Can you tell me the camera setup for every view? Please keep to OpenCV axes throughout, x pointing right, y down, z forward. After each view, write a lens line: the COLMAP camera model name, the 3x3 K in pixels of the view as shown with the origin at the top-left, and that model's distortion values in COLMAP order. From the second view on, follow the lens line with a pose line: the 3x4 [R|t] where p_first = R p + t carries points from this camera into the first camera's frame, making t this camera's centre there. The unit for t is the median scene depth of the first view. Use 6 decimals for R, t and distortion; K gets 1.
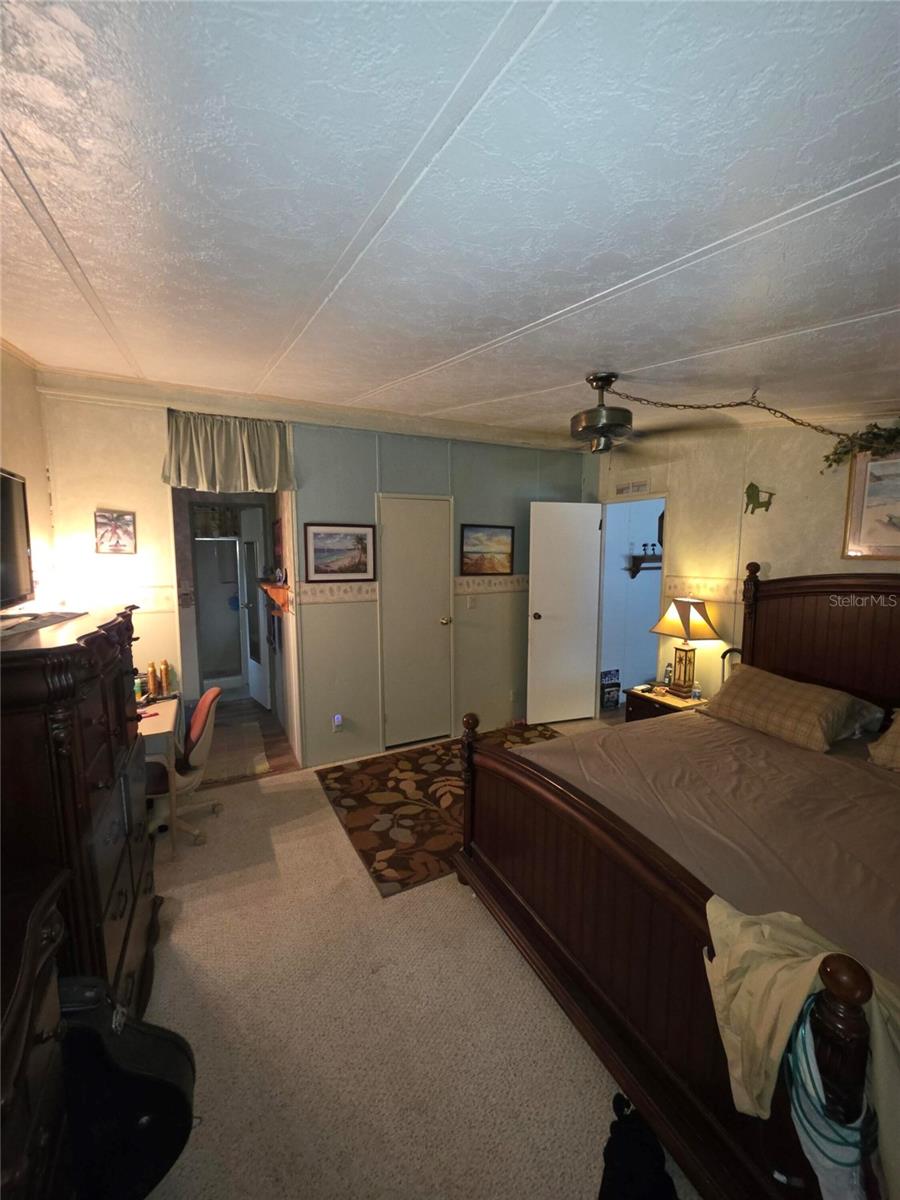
lens RADIAL K [[479.7, 0, 453.9], [0, 479.7, 600.2], [0, 0, 1]] dist [-0.001353, -0.000228]
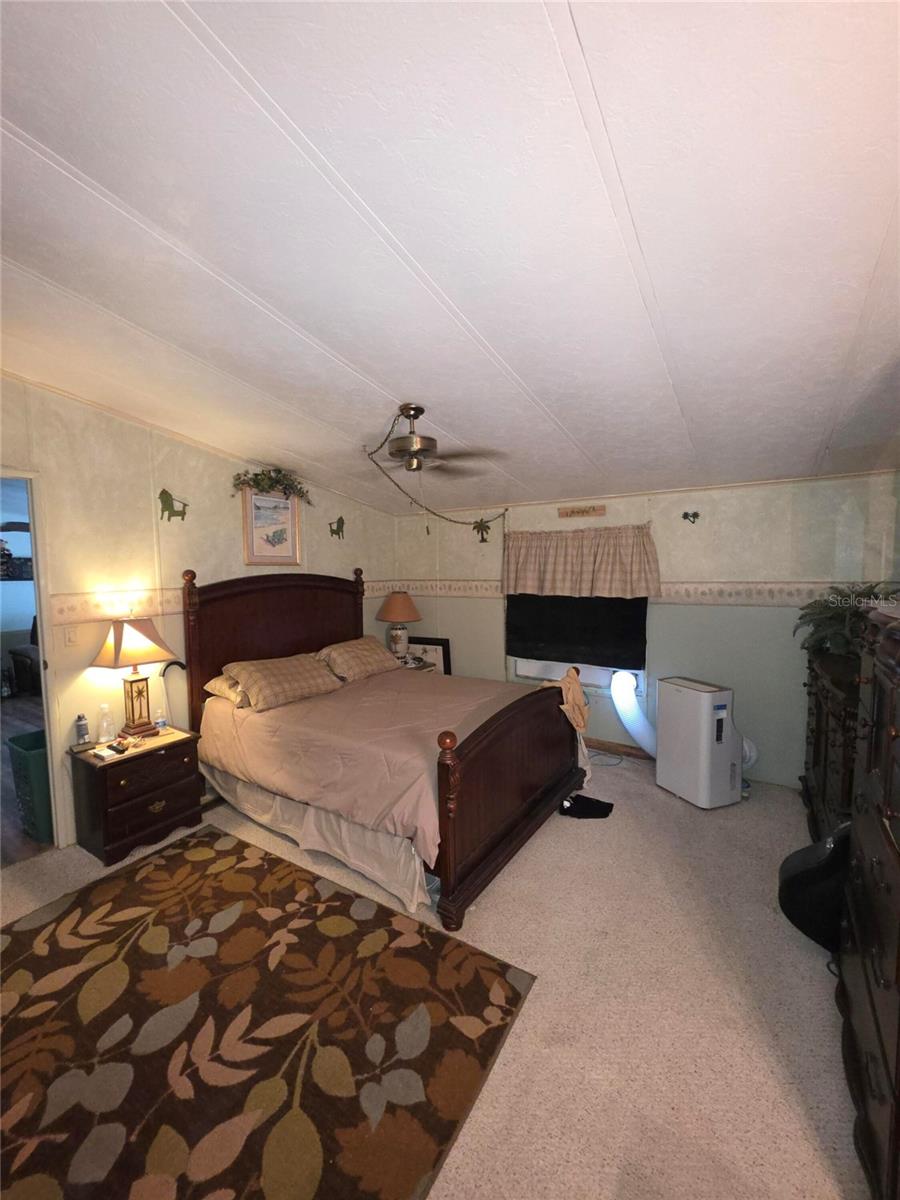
lens RADIAL K [[479.7, 0, 453.9], [0, 479.7, 601.0], [0, 0, 1]] dist [-0.001353, -0.000228]
pose [[-0.501316, -0.050689, 0.863778, -0.554303], [0.111210, 0.986228, 0.122418, -0.078913], [-0.858088, 0.157431, -0.488775, 1.064107]]
